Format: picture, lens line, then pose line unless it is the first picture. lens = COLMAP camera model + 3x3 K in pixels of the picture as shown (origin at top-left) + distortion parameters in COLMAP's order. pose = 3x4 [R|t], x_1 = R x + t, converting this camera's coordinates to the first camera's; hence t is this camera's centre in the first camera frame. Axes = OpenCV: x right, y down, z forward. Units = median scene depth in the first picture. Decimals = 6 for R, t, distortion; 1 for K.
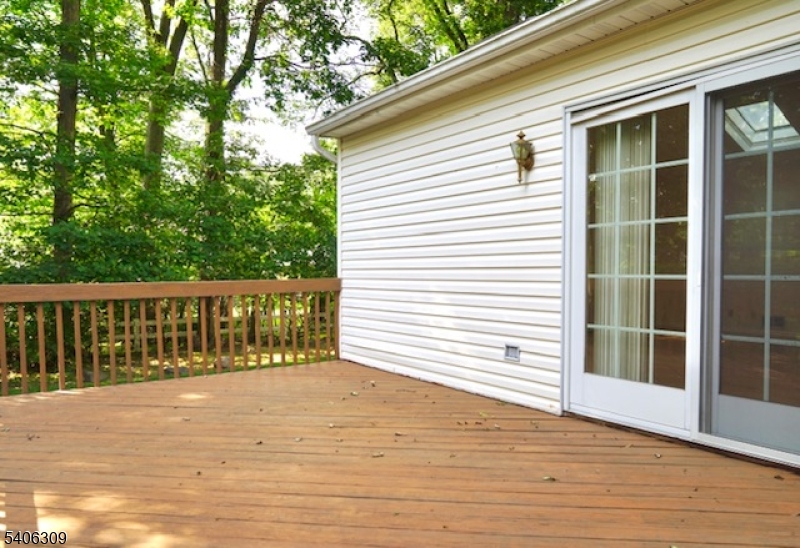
lens RADIAL K [[575.3, 0, 400.0], [0, 575.3, 291.8], [0, 0, 1]] dist [0.004251, 0.001908]
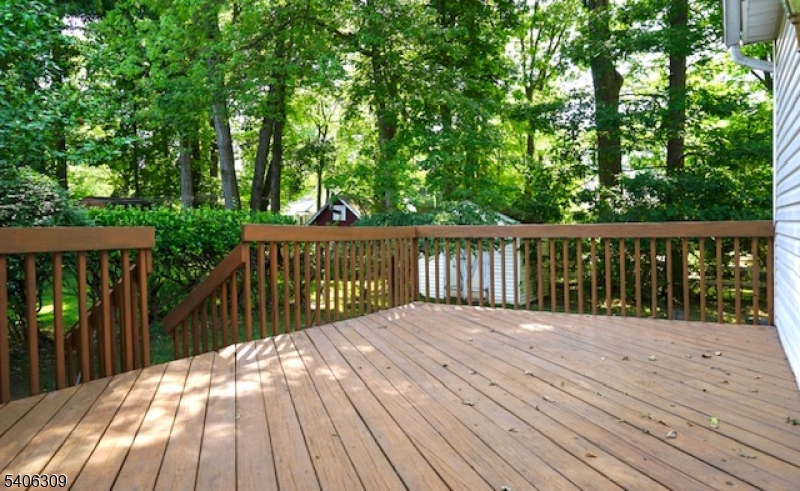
lens RADIAL K [[525.5, 0, 400.0], [0, 525.5, 245.5], [0, 0, 1]] dist [-0.001406, -0.000401]
pose [[0.415904, 0.040585, -0.908502, 0.330061], [-0.024359, 0.999142, 0.033483, -0.001807], [0.909082, 0.008205, 0.416536, 0.250410]]
